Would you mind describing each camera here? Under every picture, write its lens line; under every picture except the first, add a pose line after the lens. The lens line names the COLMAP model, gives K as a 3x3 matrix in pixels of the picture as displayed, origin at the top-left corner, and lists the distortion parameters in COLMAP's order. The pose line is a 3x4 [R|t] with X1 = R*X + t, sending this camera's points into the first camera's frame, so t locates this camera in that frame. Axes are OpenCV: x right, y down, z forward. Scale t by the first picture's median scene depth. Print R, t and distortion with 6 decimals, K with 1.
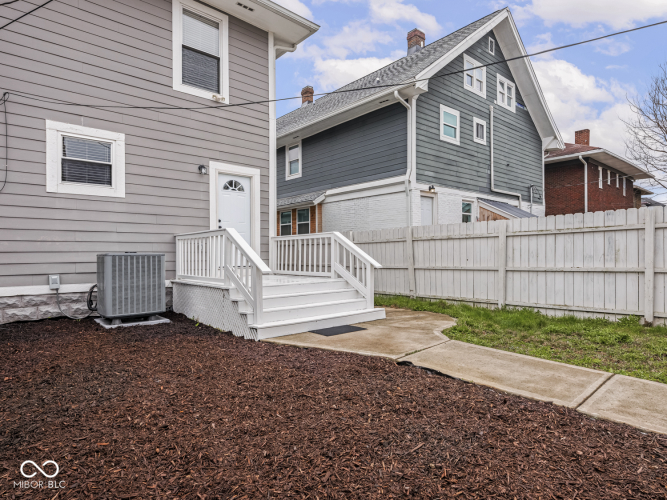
lens RADIAL K [[386.0, 0, 333.5], [0, 386.0, 250.0], [0, 0, 1]] dist [-0.007011, -0.001366]
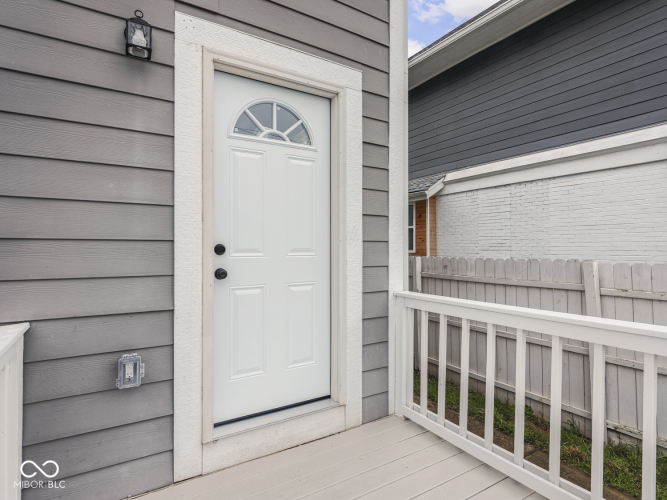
lens RADIAL K [[363.6, 0, 328.5], [0, 363.6, 253.1], [0, 0, 1]] dist [0.003570, 0.000085]
pose [[0.985621, 0.008185, -0.168773, -0.122946], [-0.005025, 0.999804, 0.019144, -0.053560], [0.168897, -0.018021, 0.985469, 0.523894]]
